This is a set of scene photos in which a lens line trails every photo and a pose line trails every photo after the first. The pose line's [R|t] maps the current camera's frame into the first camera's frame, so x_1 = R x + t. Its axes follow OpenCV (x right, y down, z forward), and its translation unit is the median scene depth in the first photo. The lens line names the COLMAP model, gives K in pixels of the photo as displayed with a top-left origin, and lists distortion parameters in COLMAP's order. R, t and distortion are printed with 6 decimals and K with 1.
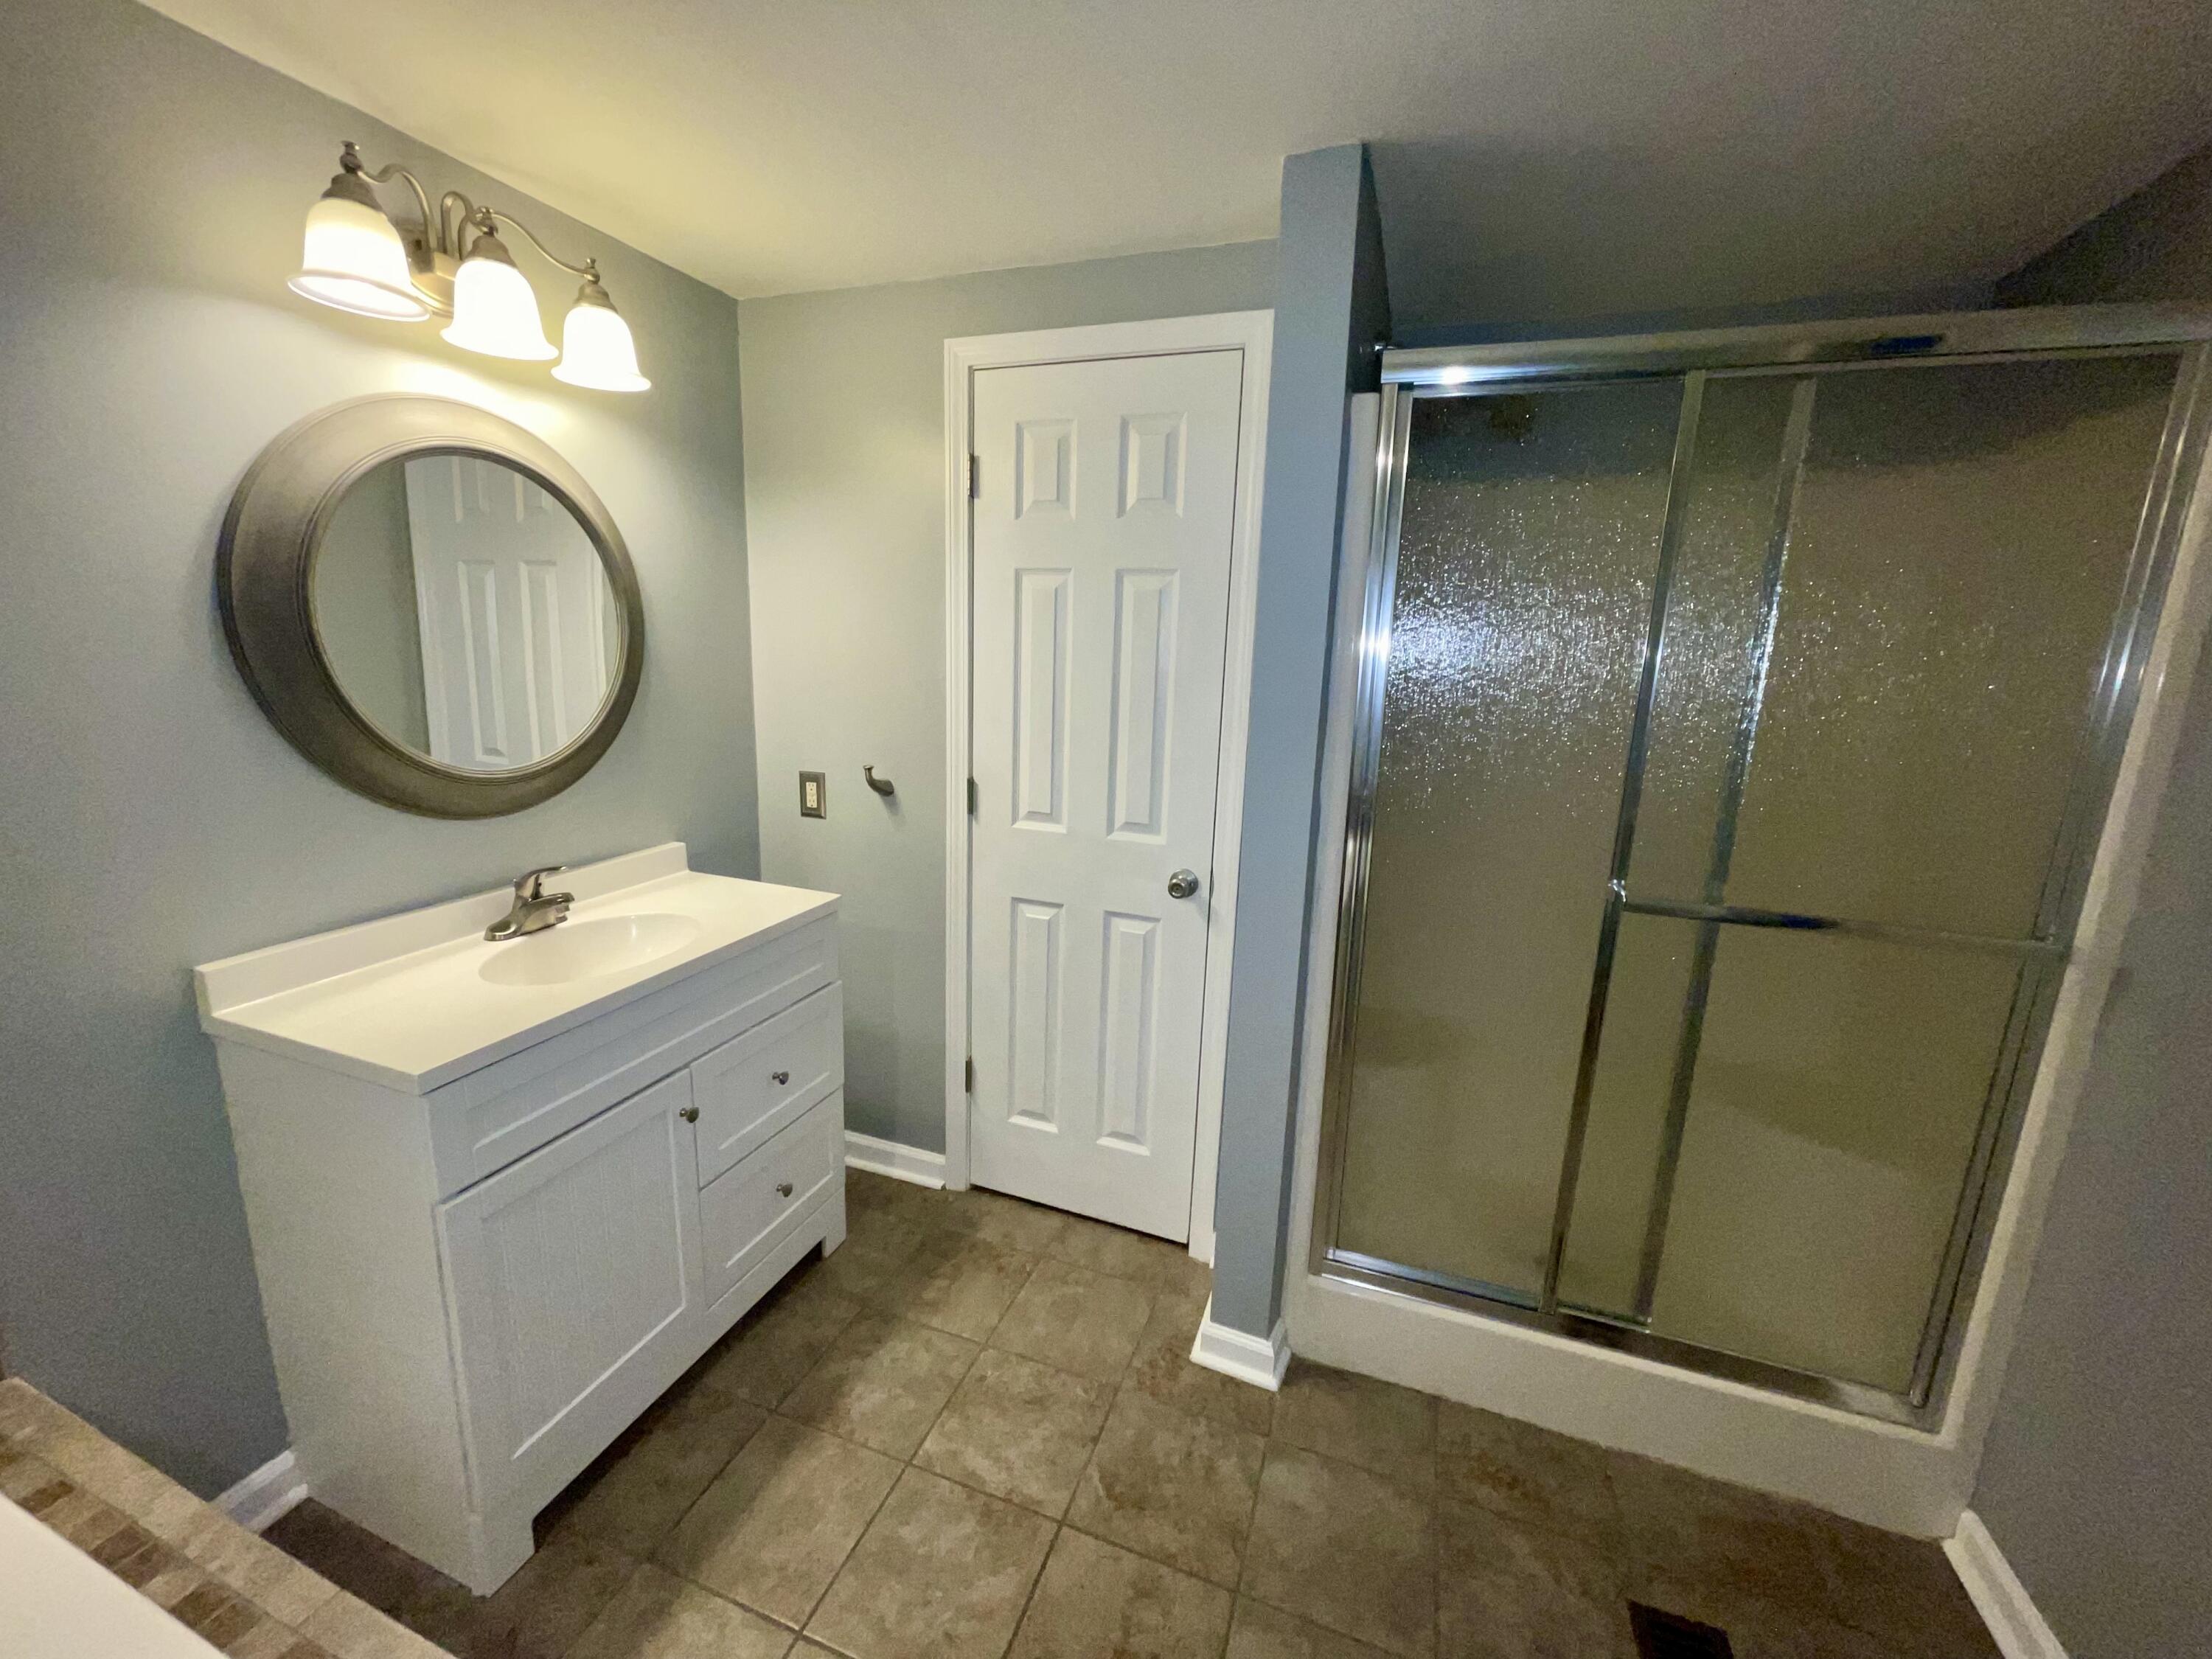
lens RADIAL K [[887.4, 0, 1102.4], [0, 887.4, 814.8], [0, 0, 1]] dist [-0.002882, 0.000000]
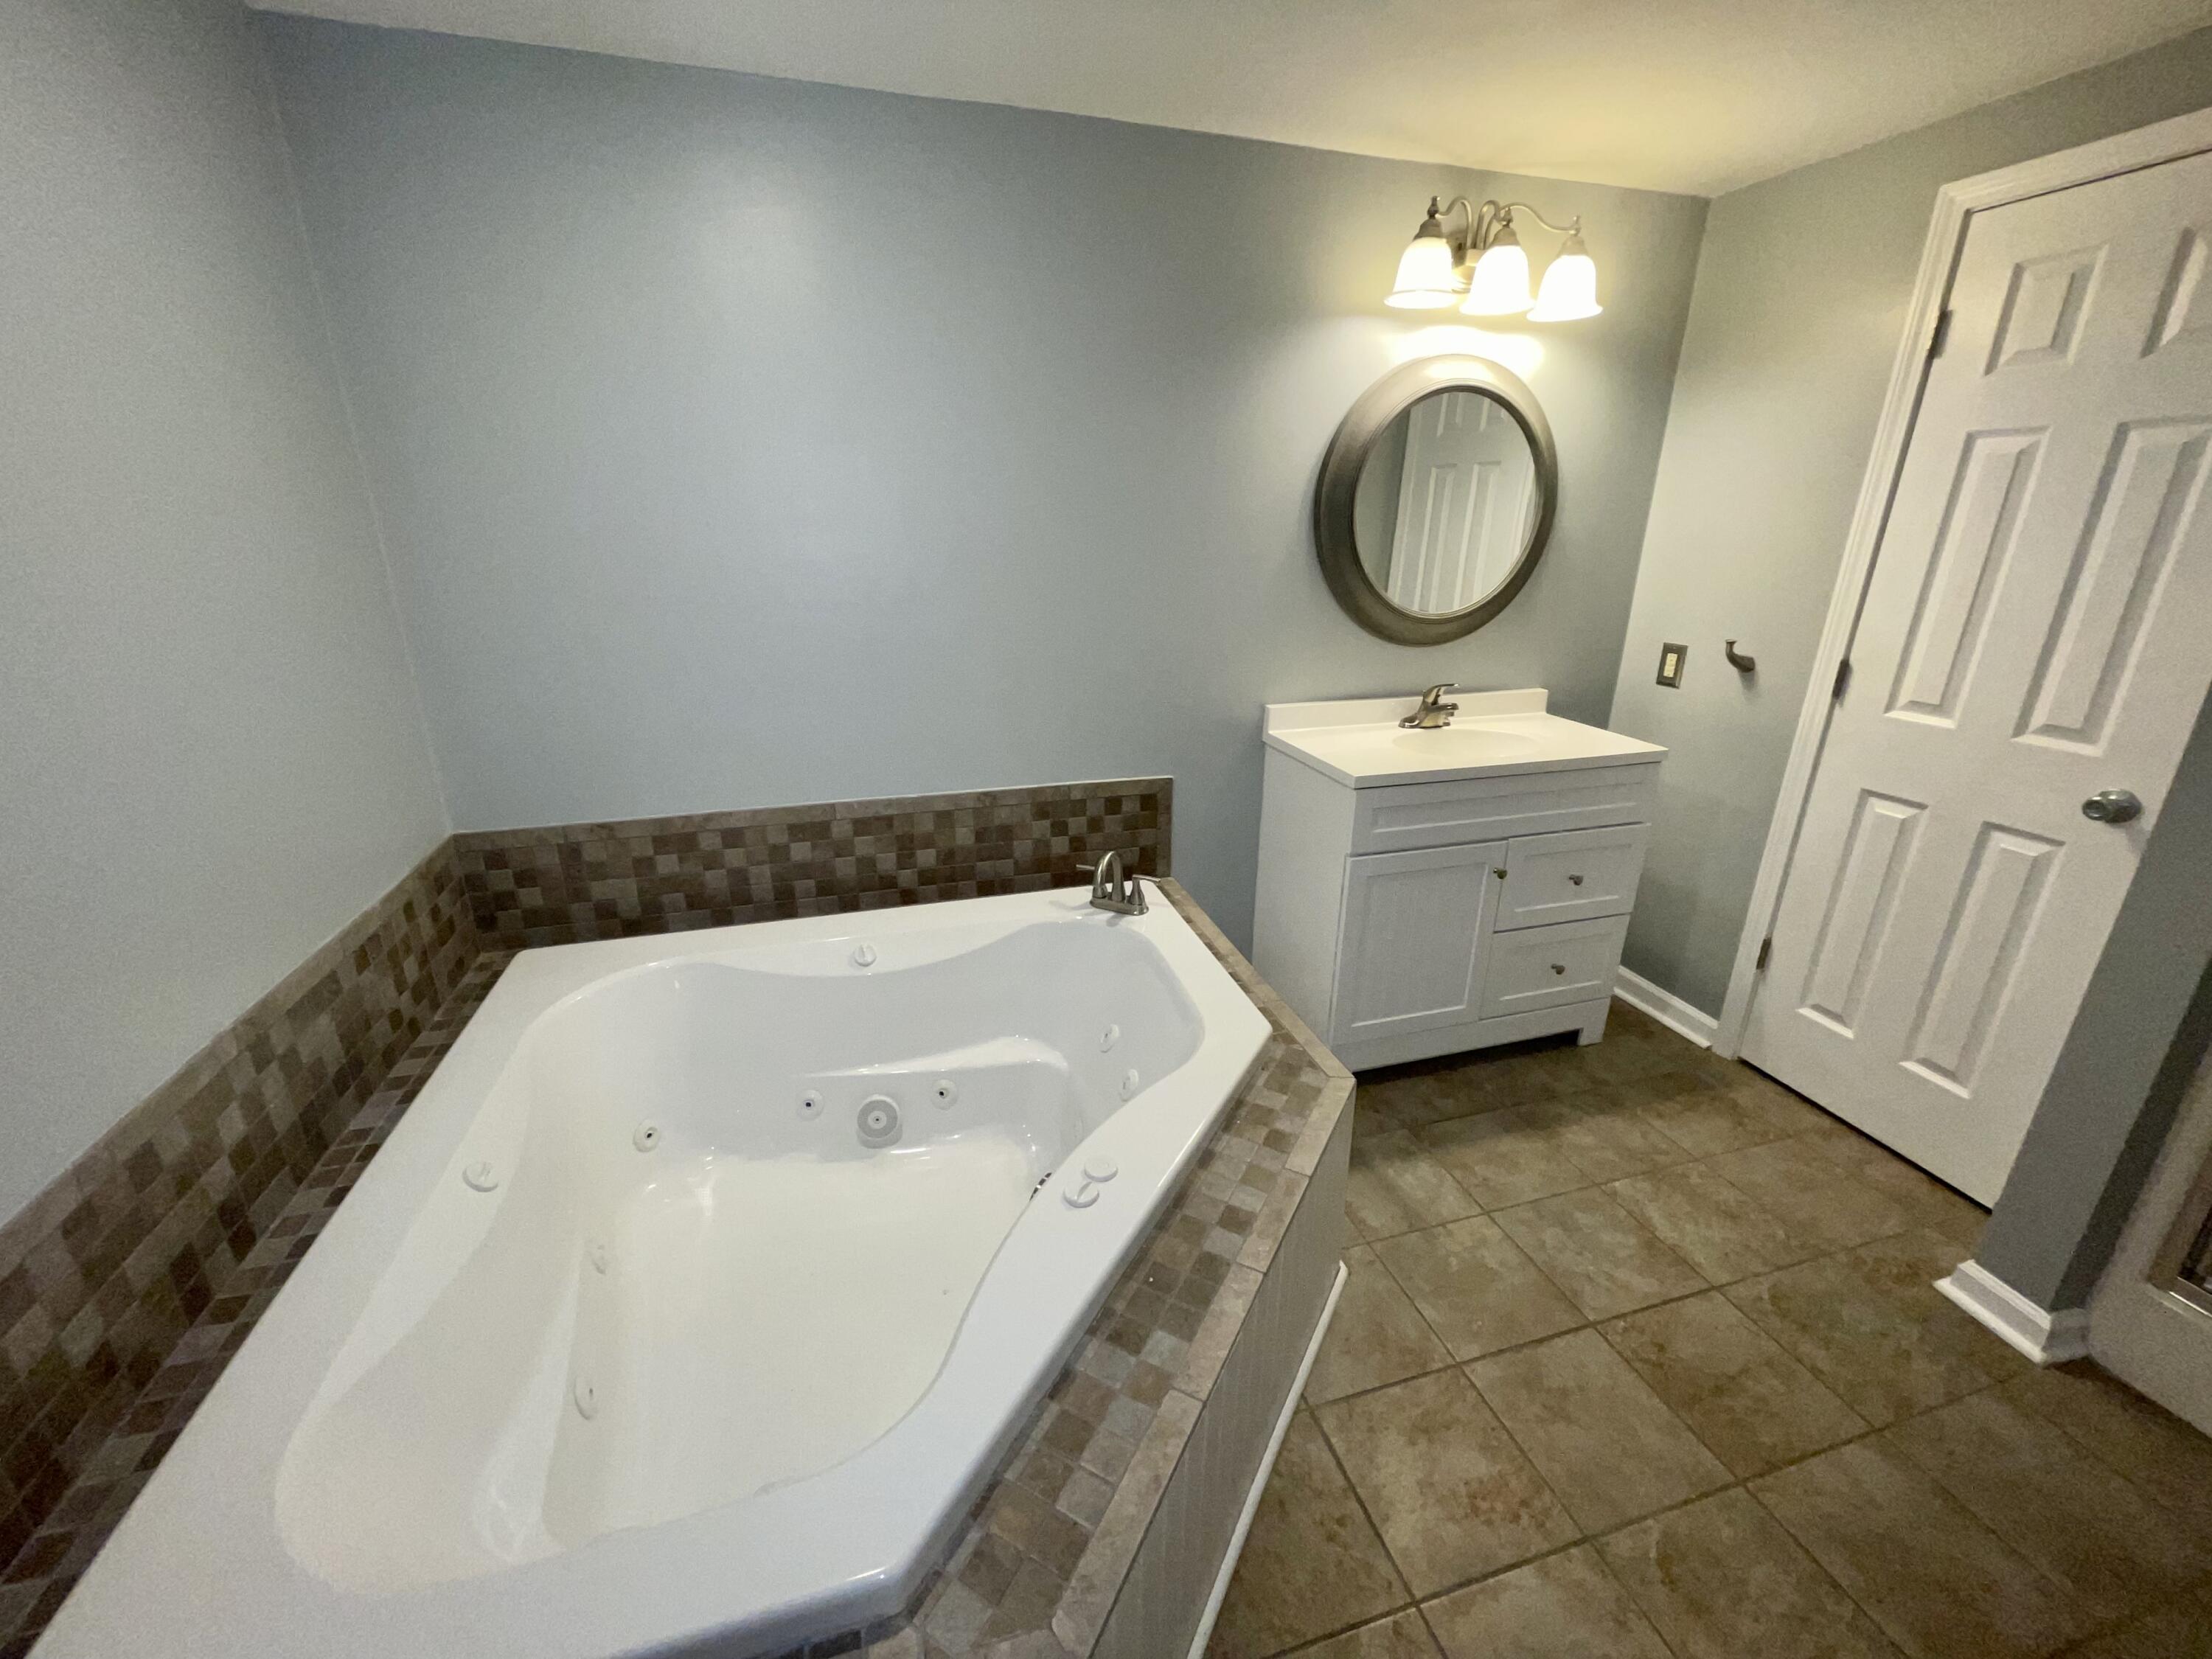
lens RADIAL K [[887.4, 0, 1102.4], [0, 887.4, 814.8], [0, 0, 1]] dist [-0.002882, 0.000000]
pose [[0.588557, 0.230555, -0.774883, 0.201788], [-0.149067, 0.972988, 0.176275, 0.091119], [0.794594, 0.011761, 0.607028, -0.301804]]
